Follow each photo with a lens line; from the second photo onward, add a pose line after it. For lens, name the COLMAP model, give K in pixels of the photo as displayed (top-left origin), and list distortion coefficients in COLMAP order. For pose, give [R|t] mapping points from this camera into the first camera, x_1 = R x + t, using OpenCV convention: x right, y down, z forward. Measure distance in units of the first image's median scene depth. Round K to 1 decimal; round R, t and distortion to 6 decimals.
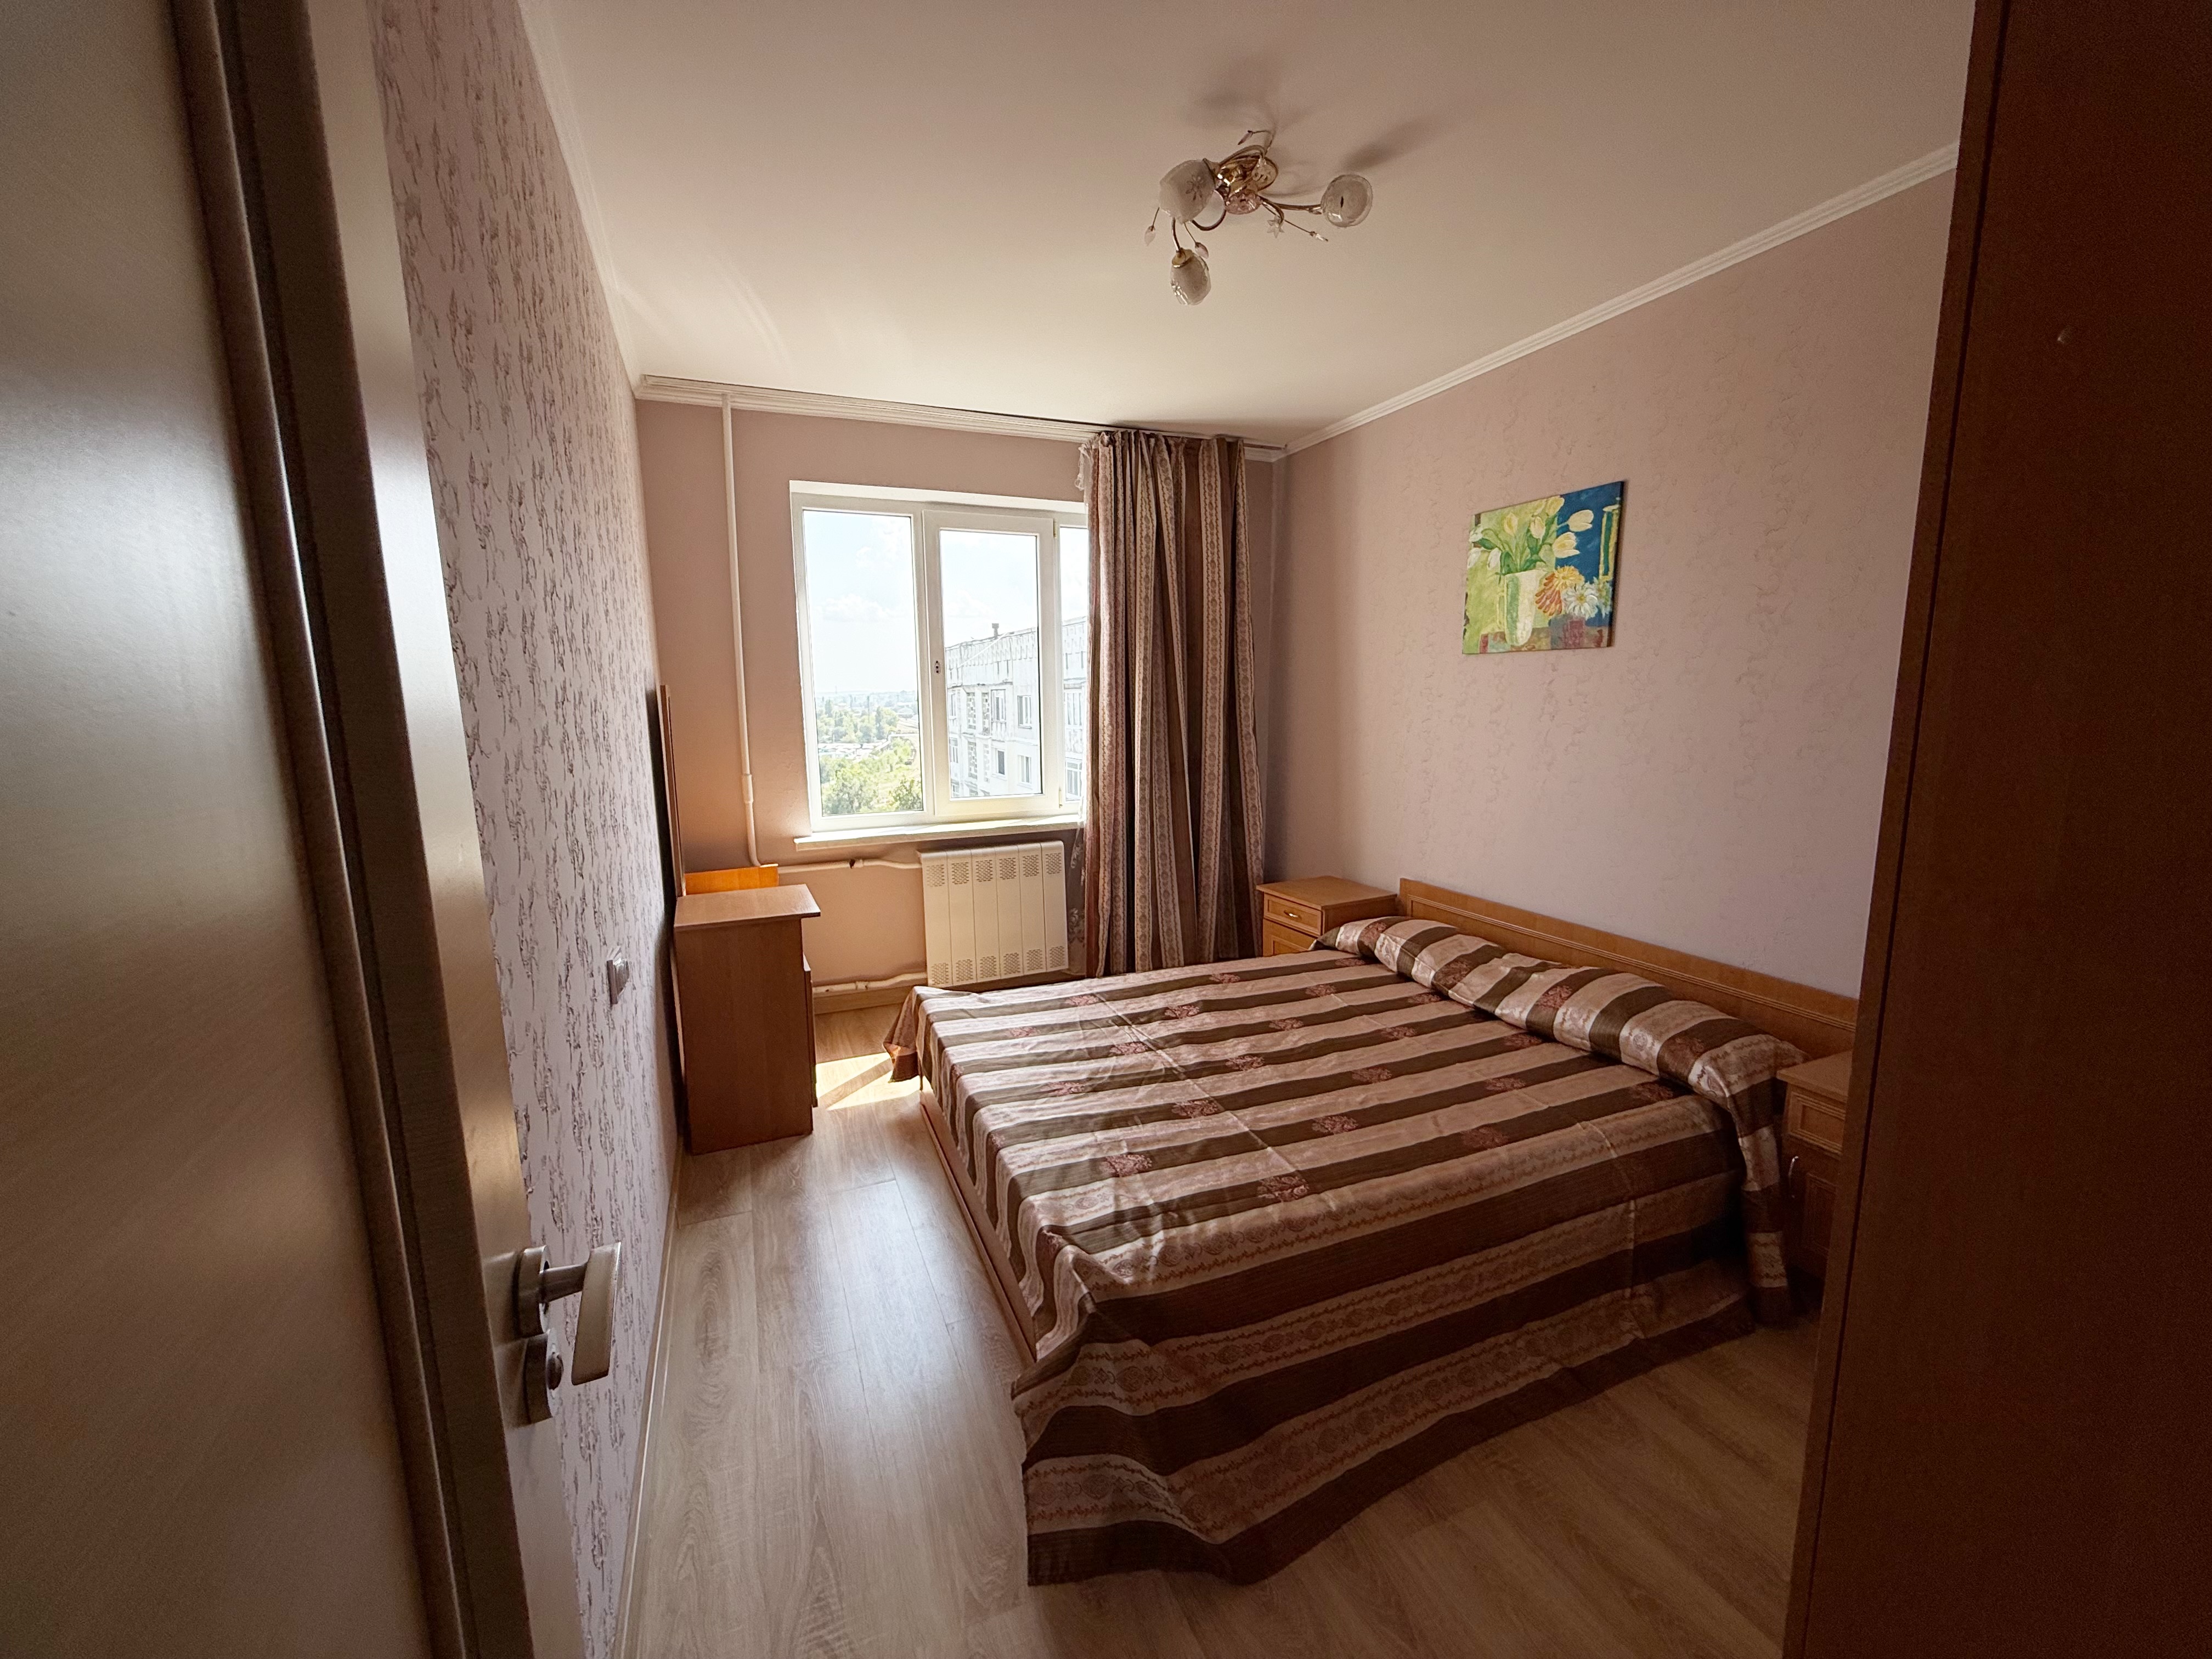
lens RADIAL K [[892.8, 0, 1116.4], [0, 892.8, 839.3], [0, 0, 1]] dist [0.008574, 0.000134]
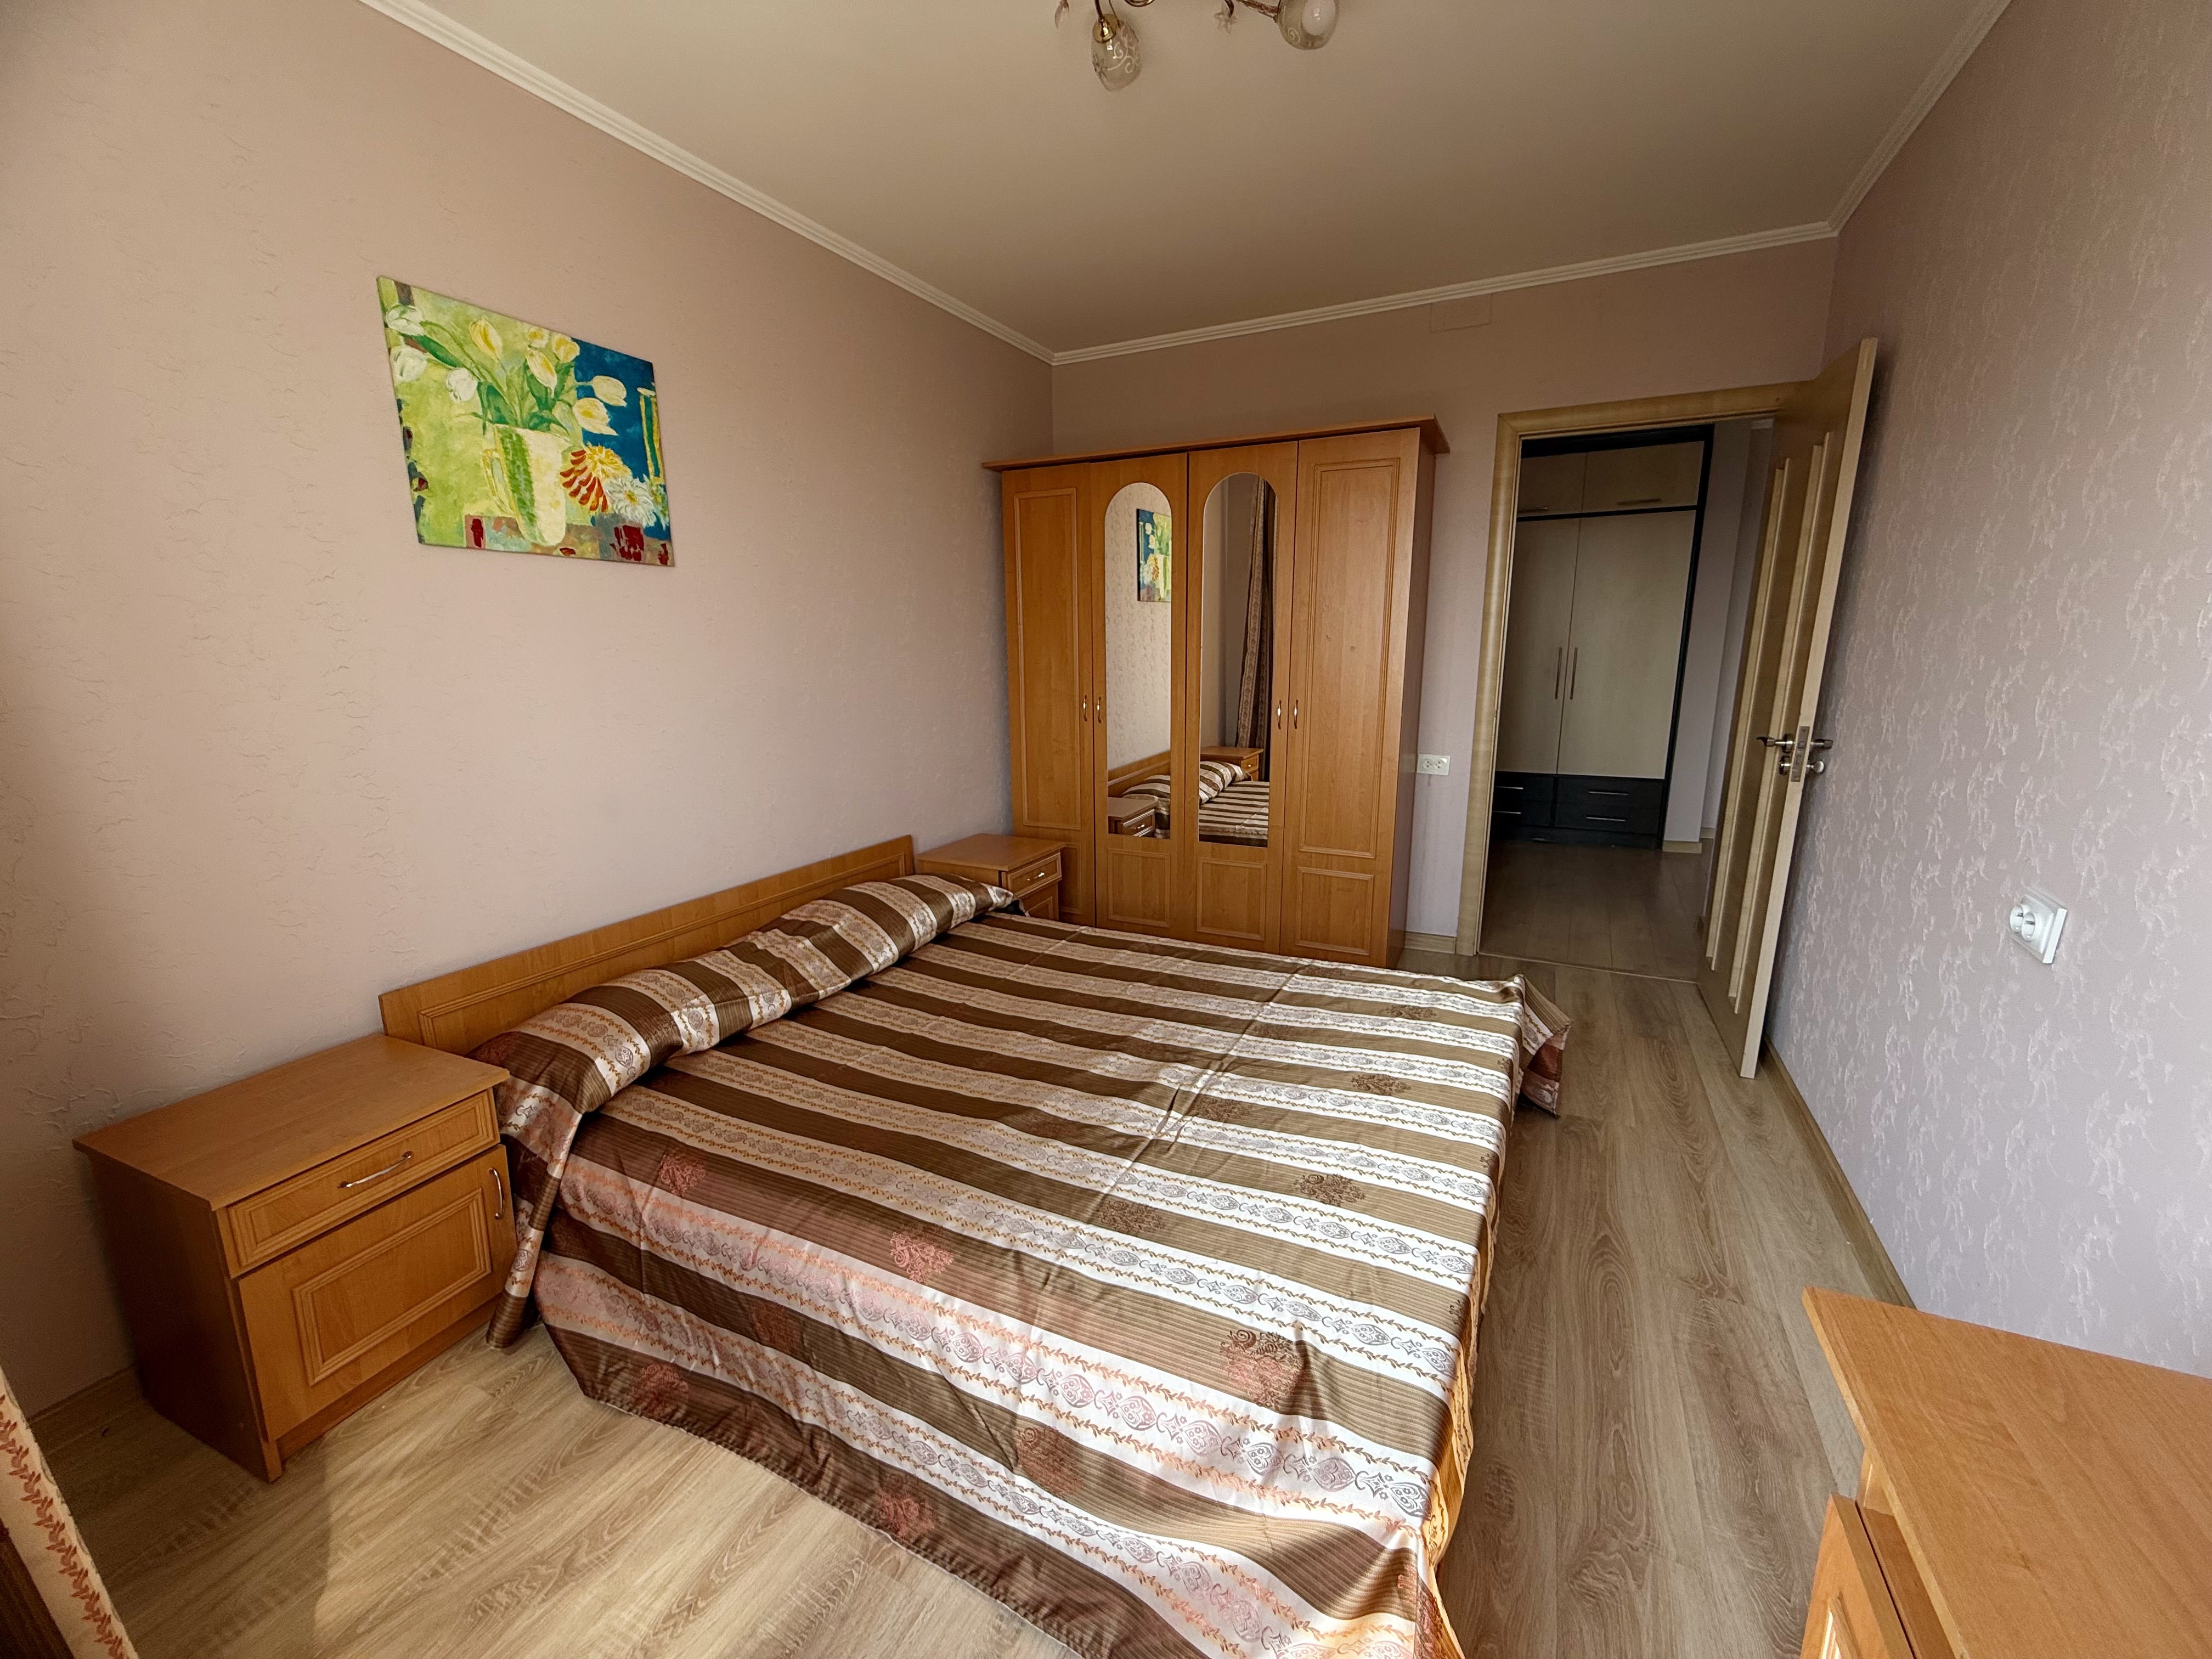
lens RADIAL K [[892.8, 0, 1128.1], [0, 892.8, 812.1], [0, 0, 1]] dist [0.008574, 0.000134]
pose [[-0.667226, -0.150039, 0.729587, -0.363680], [0.112946, 0.947796, 0.298205, -0.186865], [-0.736242, 0.281374, -0.615448, 1.194735]]
